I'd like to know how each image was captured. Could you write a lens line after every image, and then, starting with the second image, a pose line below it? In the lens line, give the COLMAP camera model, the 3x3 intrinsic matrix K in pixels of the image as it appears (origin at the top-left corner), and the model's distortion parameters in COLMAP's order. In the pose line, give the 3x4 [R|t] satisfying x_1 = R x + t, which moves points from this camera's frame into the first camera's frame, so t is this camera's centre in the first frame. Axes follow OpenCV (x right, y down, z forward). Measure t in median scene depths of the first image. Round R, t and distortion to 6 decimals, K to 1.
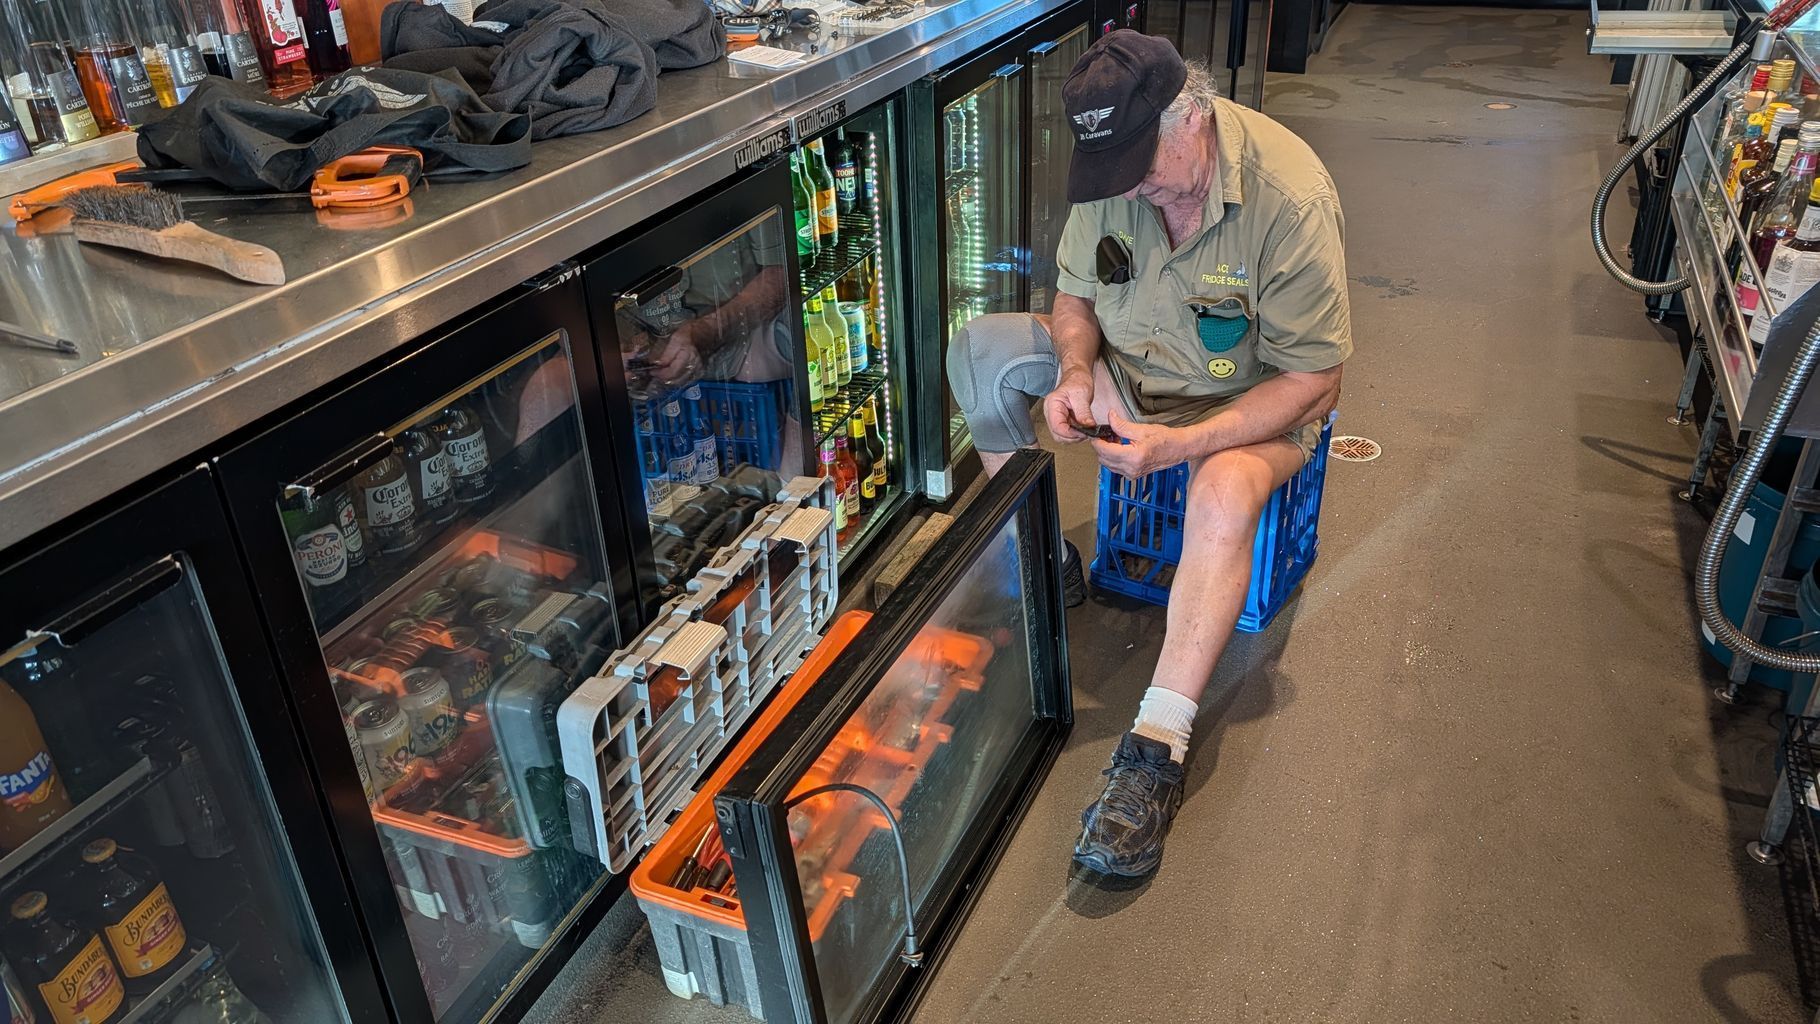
lens RADIAL K [[1349.6, 0, 918.2], [0, 1349.6, 509.5], [0, 0, 1]] dist [-0.000213, 0.009302]
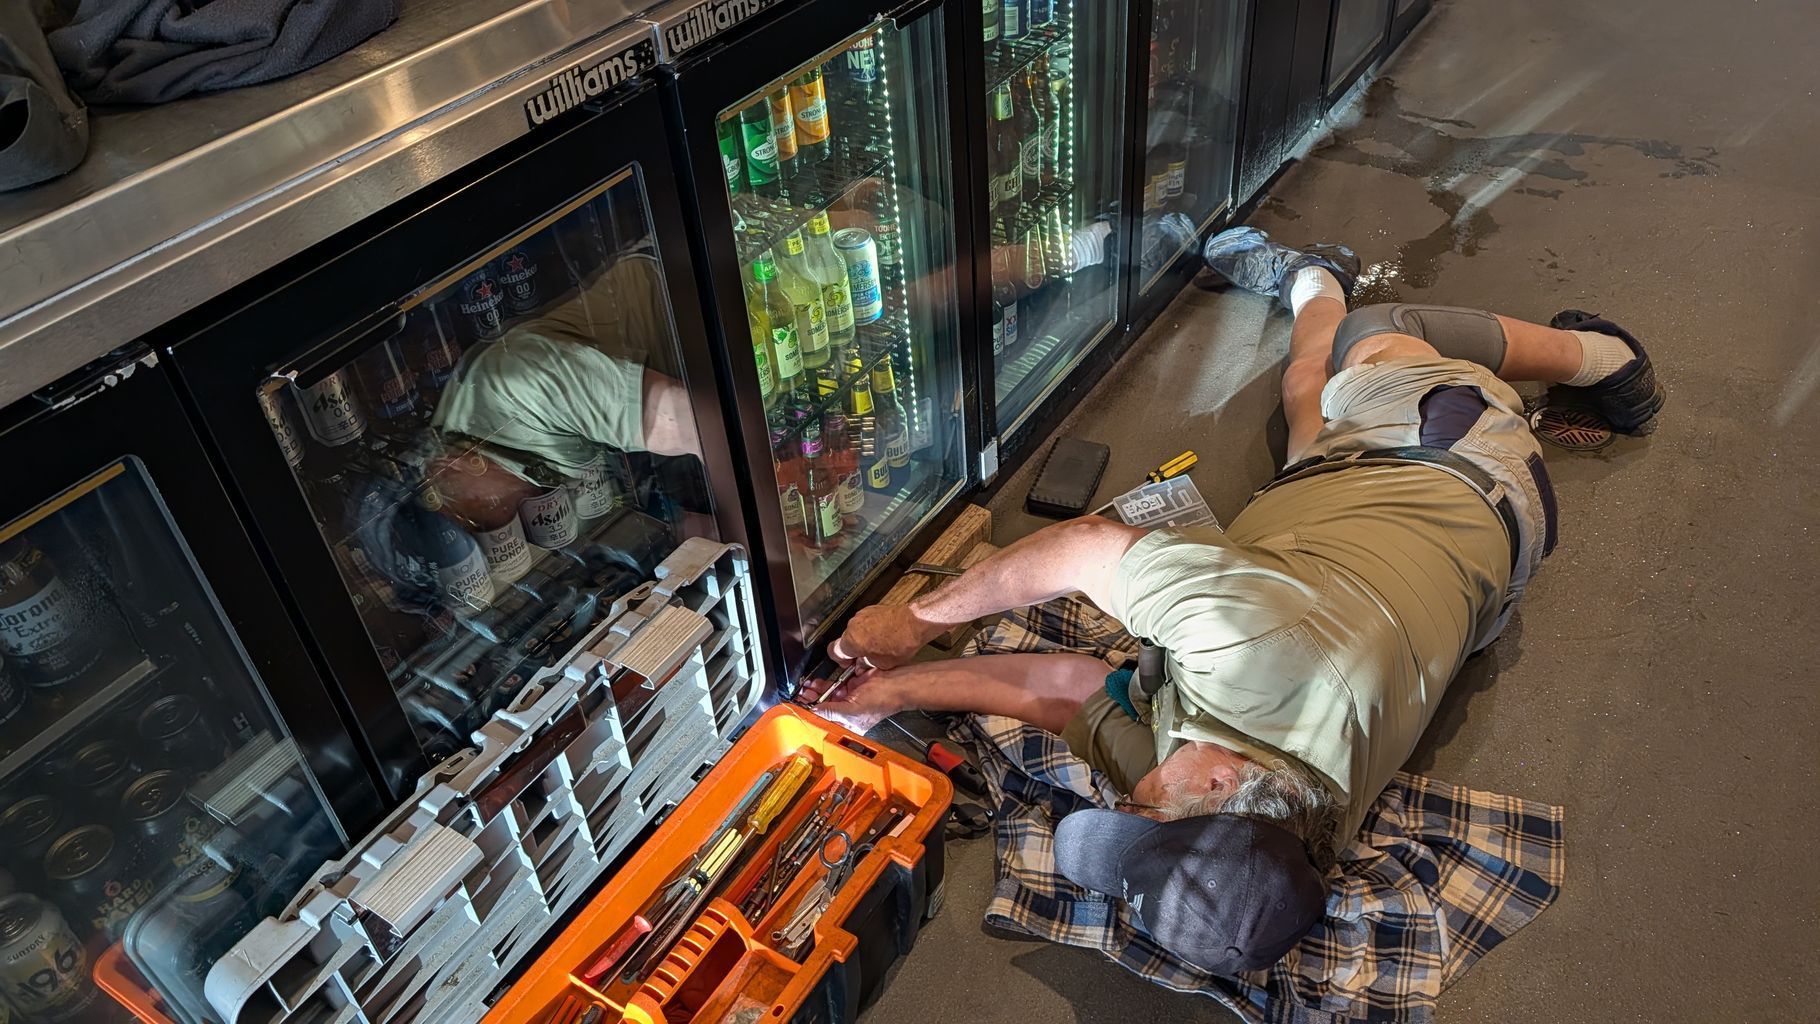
lens RADIAL K [[1349.6, 0, 972.0], [0, 1349.6, 507.6], [0, 0, 1]] dist [-0.000213, 0.009302]
pose [[0.987311, 0.079684, -0.137359, 0.159771], [-0.051919, 0.979429, 0.194996, -0.196249], [0.150071, -0.185390, 0.971138, 0.353622]]
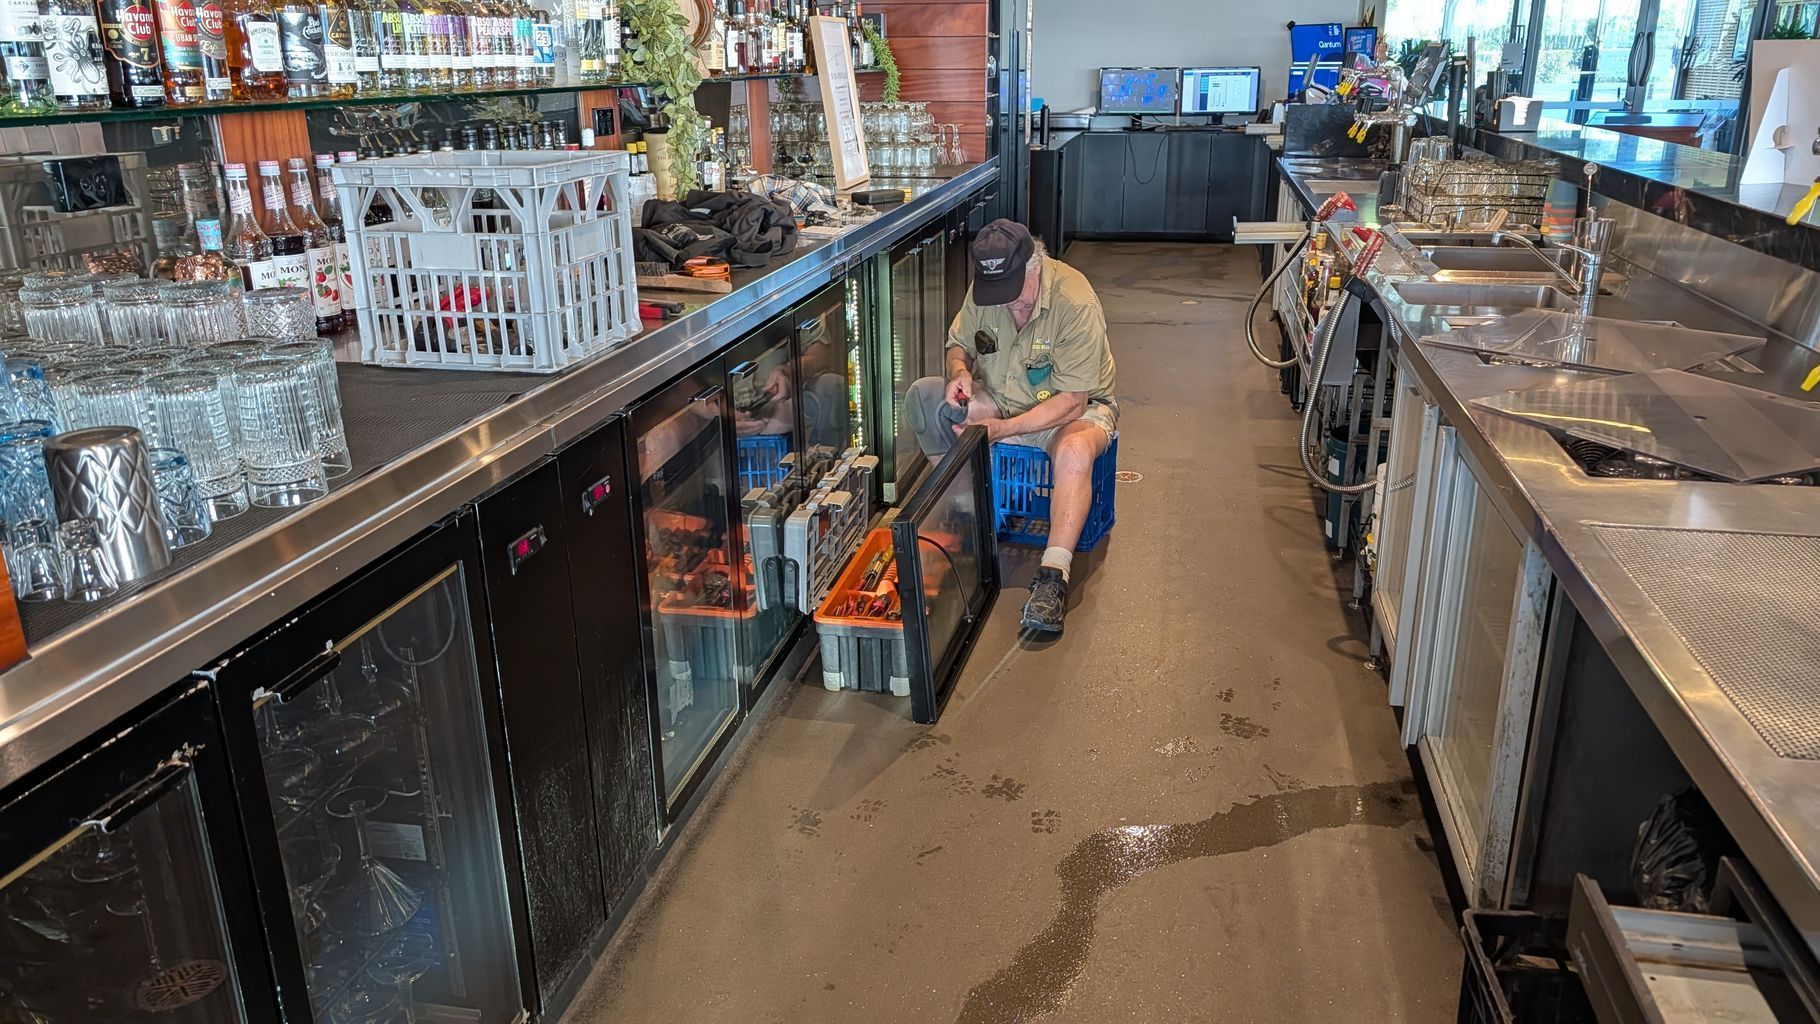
lens RADIAL K [[1349.6, 0, 904.9], [0, 1349.6, 501.4], [0, 0, 1]] dist [-0.000213, 0.009302]
pose [[0.982967, -0.041992, 0.178923, -0.374573], [0.074348, 0.981185, -0.178180, 0.410558], [-0.168075, 0.188448, 0.967594, -0.837516]]
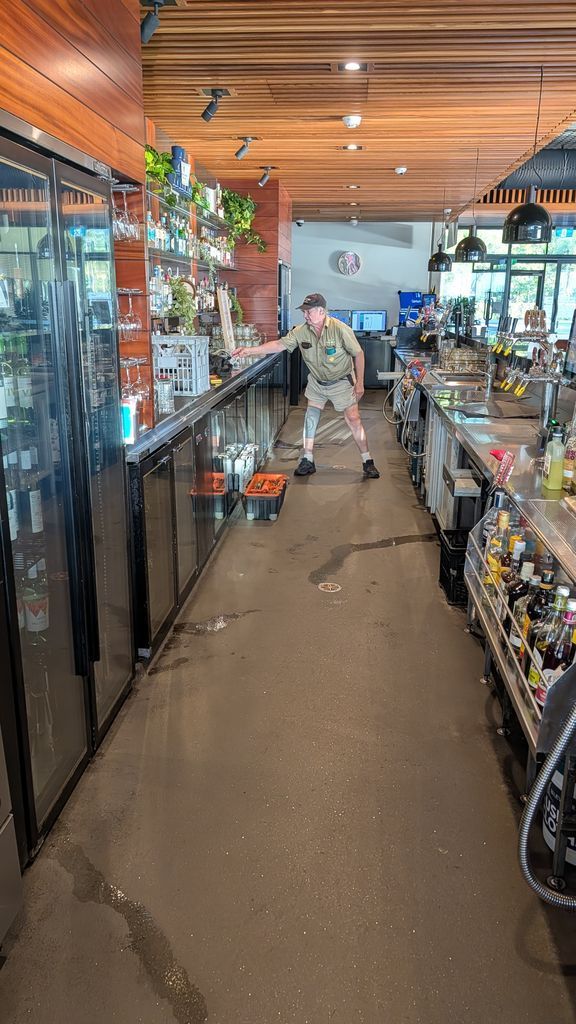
lens RADIAL K [[759.3, 0, 284.4], [0, 759.3, 521.6], [0, 0, 1]] dist [-0.000213, 0.009302]
pose [[0.954732, -0.050230, 0.293194, -0.894520], [0.112641, 0.973289, -0.200052, 0.940869], [-0.275314, 0.224022, 0.934888, -1.851853]]
